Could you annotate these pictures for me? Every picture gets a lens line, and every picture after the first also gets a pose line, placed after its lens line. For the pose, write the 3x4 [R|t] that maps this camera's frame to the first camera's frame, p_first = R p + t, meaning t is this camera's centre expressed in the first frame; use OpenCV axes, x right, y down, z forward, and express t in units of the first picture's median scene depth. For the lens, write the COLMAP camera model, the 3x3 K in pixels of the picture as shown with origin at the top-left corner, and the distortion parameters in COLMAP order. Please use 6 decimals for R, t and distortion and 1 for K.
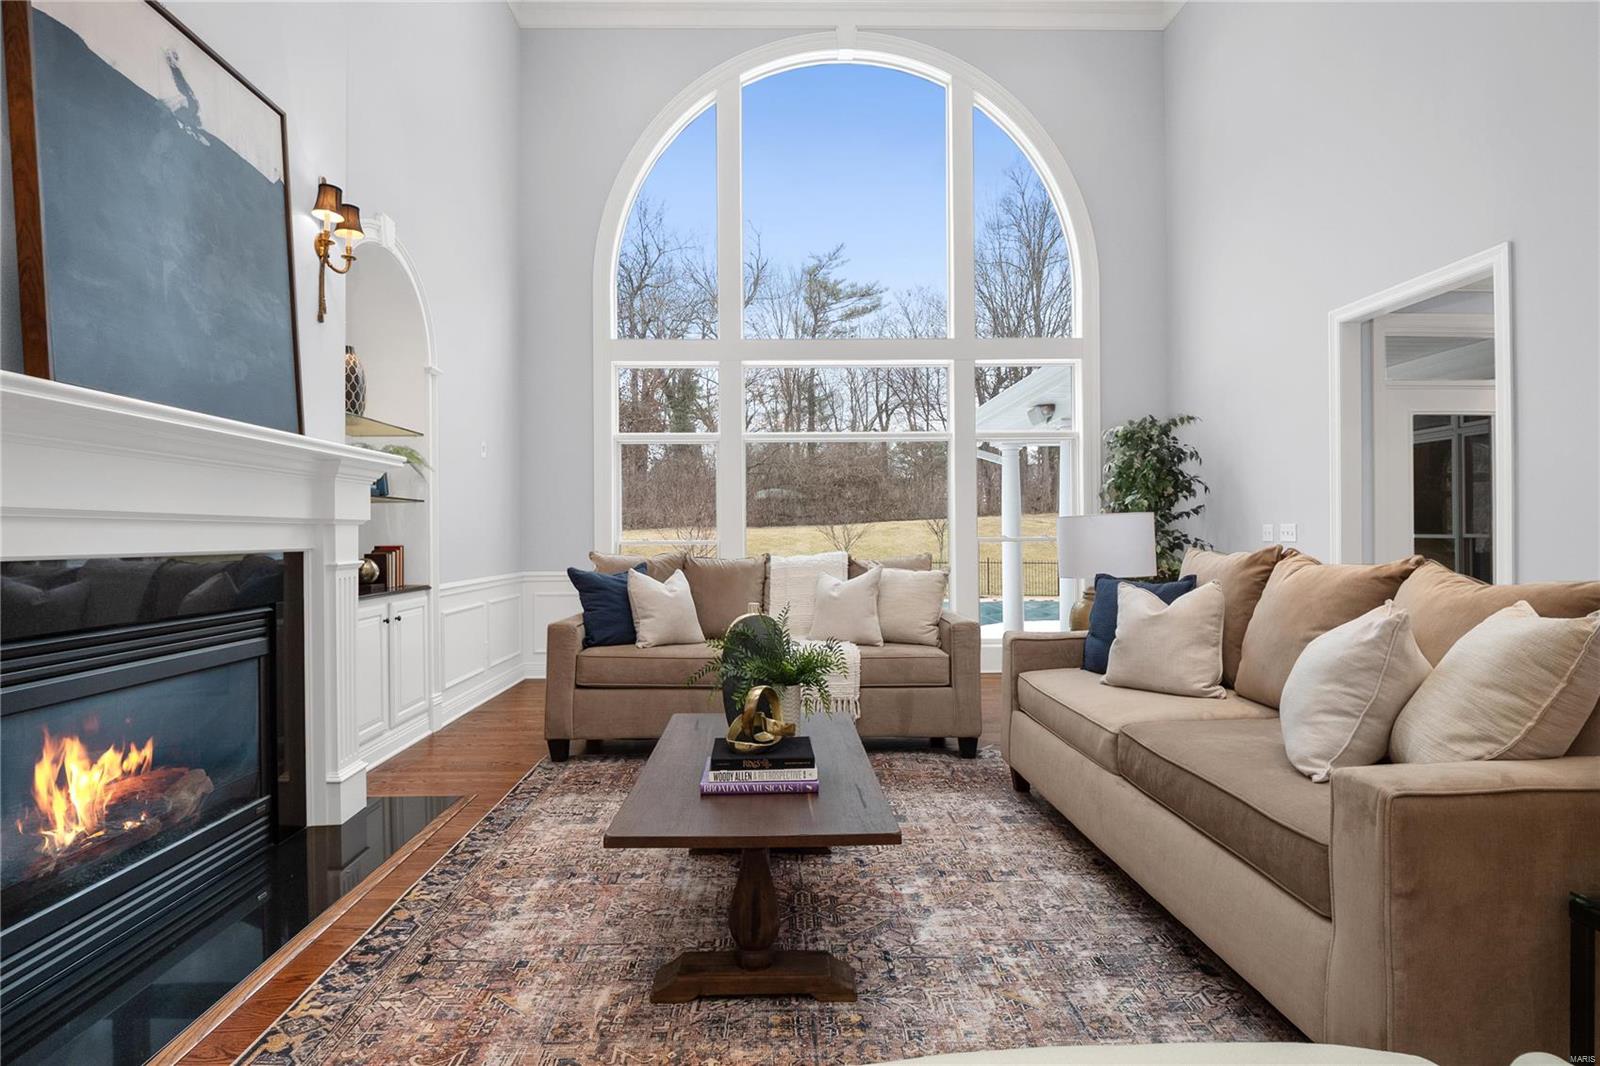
lens RADIAL K [[820.1, 0, 783.4], [0, 820.1, 522.2], [0, 0, 1]] dist [-0.022041, -0.000449]
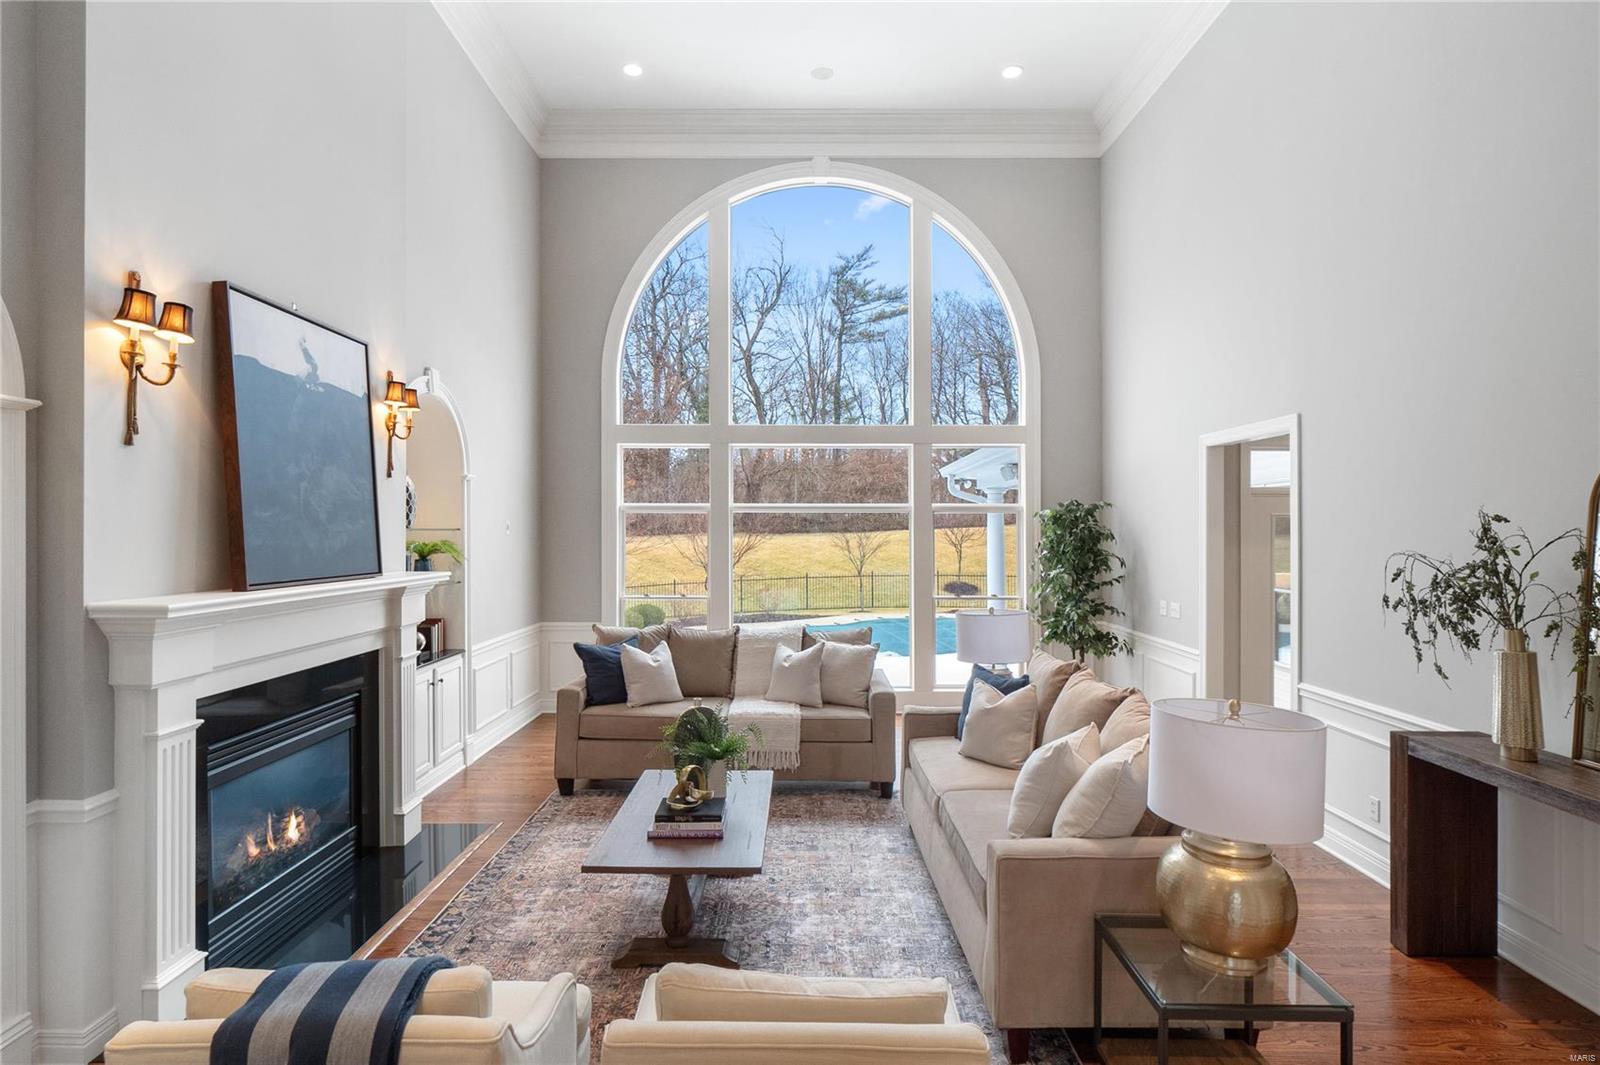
lens RADIAL K [[845.9, 0, 800.0], [0, 845.9, 532.5], [0, 0, 1]] dist [-0.020322, 0.000468]
pose [[0.999809, 0.011694, -0.015650, 0.142025], [-0.011430, 0.999792, 0.016868, -0.190880], [0.015844, -0.016685, 0.999735, -0.404747]]
